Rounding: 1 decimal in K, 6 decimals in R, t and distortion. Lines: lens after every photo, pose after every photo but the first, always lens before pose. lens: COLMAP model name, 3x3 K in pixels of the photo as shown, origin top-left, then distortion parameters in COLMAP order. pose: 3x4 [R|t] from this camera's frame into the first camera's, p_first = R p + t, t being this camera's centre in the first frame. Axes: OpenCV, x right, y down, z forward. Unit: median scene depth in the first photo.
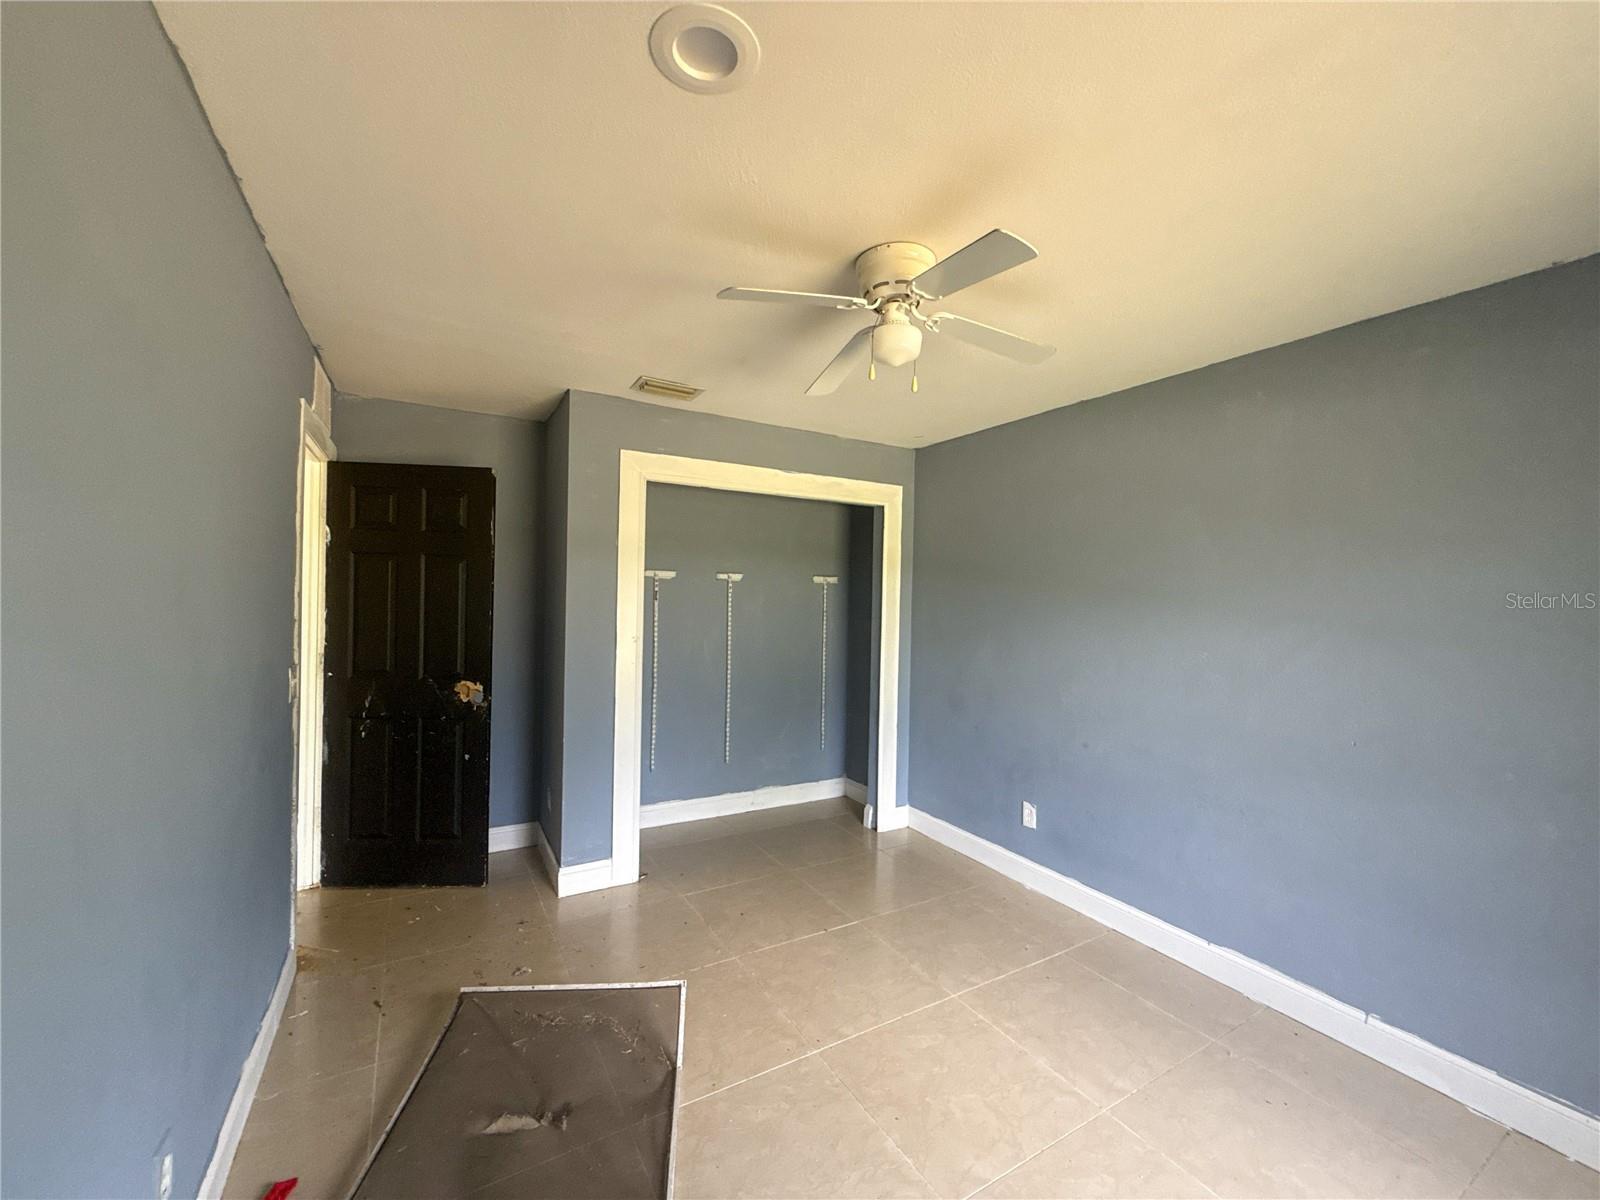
lens RADIAL K [[642.2, 0, 810.1], [0, 642.2, 596.3], [0, 0, 1]] dist [0.001379, -0.000109]
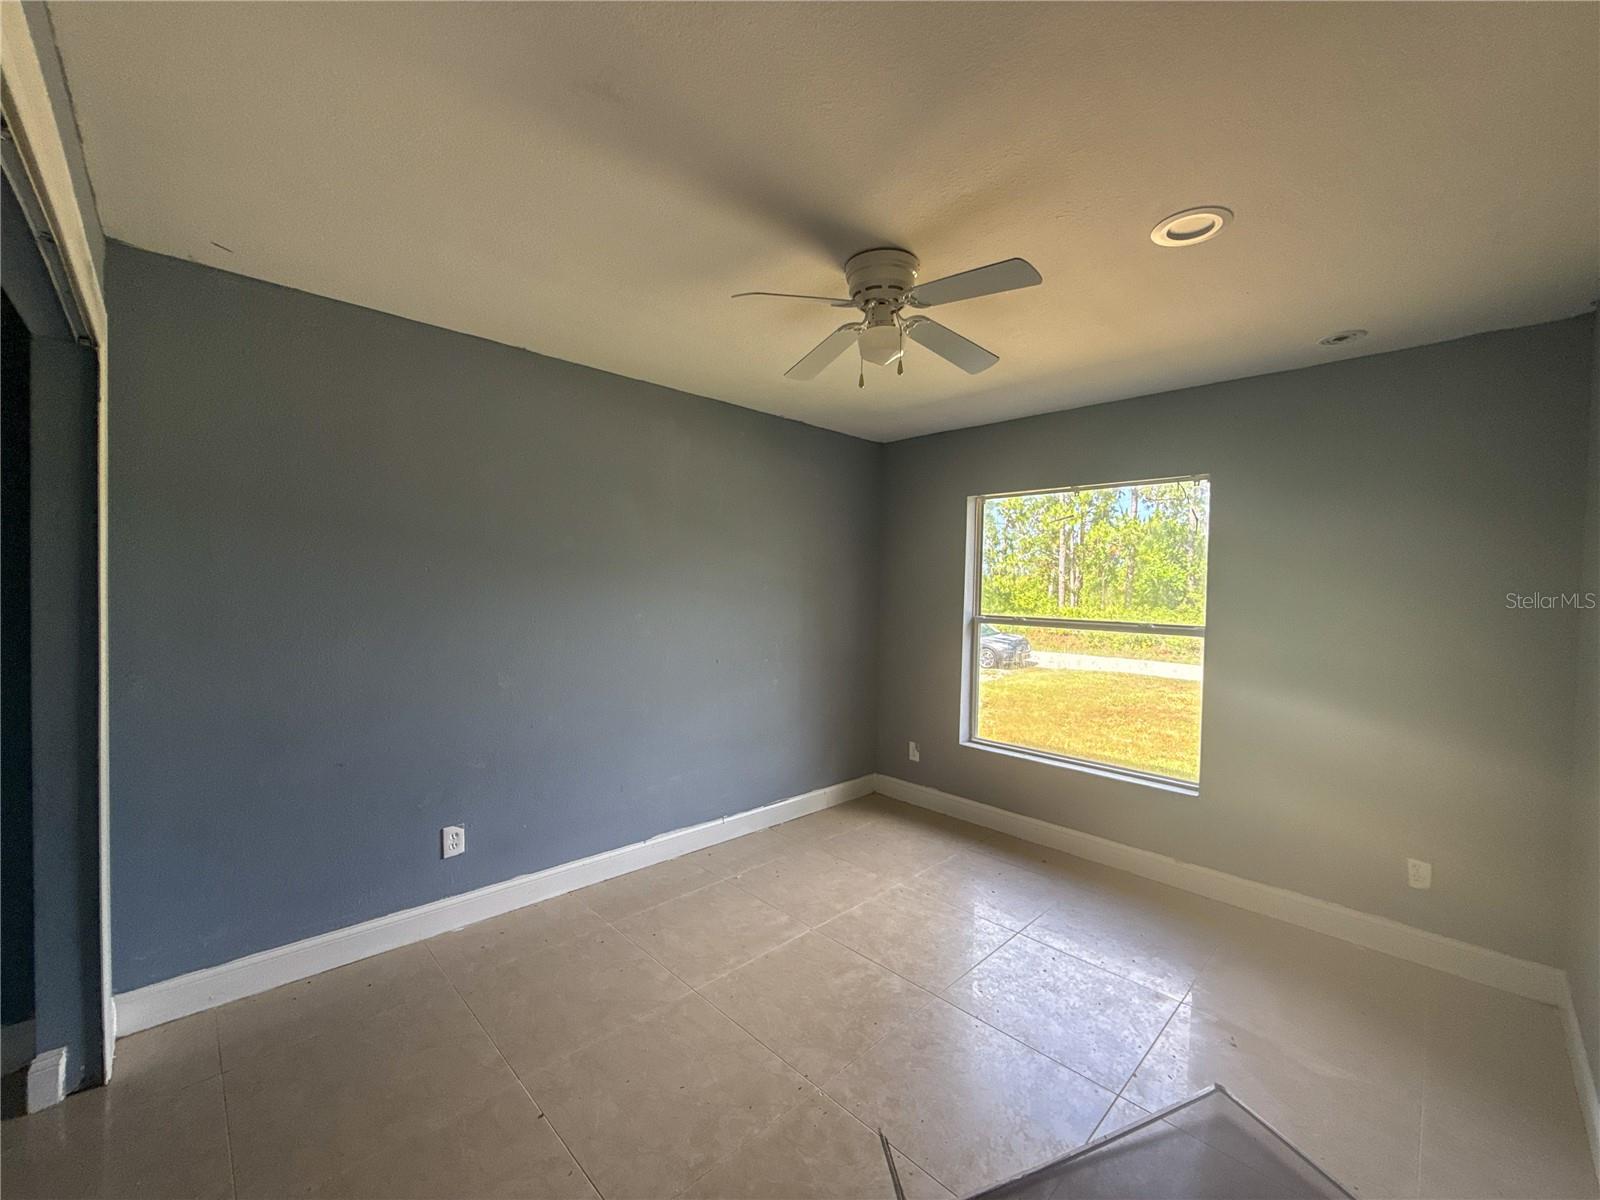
lens RADIAL K [[642.2, 0, 787.4], [0, 642.2, 592.8], [0, 0, 1]] dist [0.001379, -0.000109]
pose [[-0.216380, -0.033776, 0.975725, -0.597244], [-0.020239, 0.999342, 0.030106, 0.003625], [-0.976099, -0.013234, -0.216921, 0.906382]]
